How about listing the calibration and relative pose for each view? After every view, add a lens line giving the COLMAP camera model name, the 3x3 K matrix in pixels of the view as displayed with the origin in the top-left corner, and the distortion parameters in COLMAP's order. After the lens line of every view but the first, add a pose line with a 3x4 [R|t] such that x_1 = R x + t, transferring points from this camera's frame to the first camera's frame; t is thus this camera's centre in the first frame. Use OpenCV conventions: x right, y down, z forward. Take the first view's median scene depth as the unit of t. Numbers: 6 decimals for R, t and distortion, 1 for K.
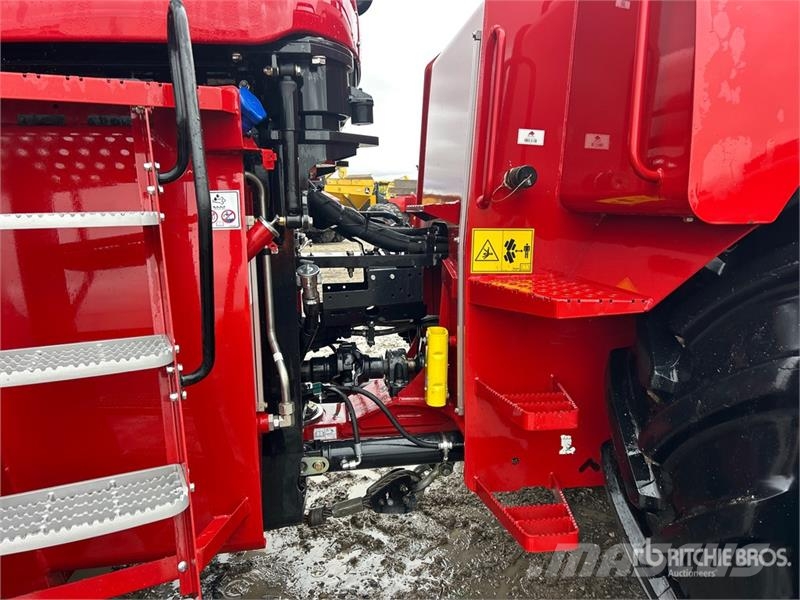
lens RADIAL K [[597.4, 0, 400.0], [0, 597.4, 300.0], [0, 0, 1]] dist [0.049561, -0.054030]
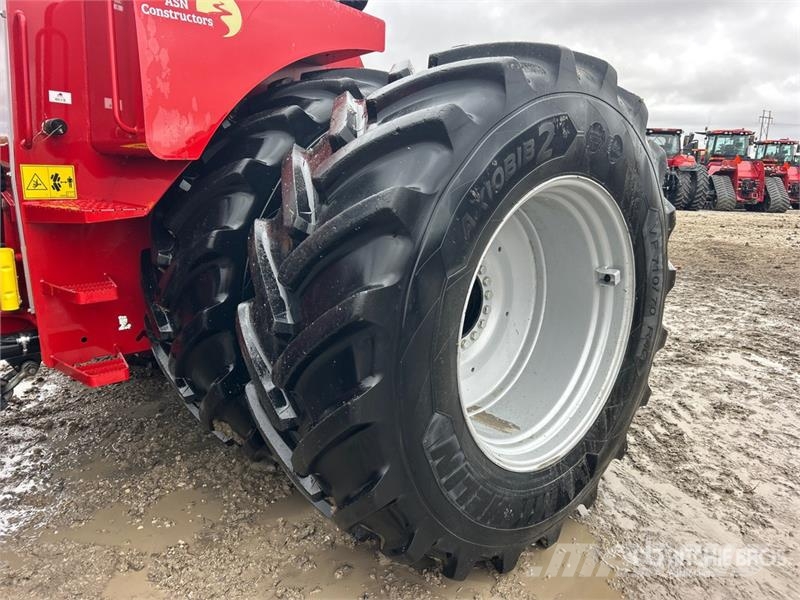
lens RADIAL K [[597.4, 0, 400.0], [0, 597.4, 300.0], [0, 0, 1]] dist [0.049561, -0.054030]
pose [[0.818578, -0.120234, 0.561670, 0.022750], [0.076041, 0.991924, 0.101515, 0.101139], [-0.569339, -0.040388, 0.821110, -0.561846]]
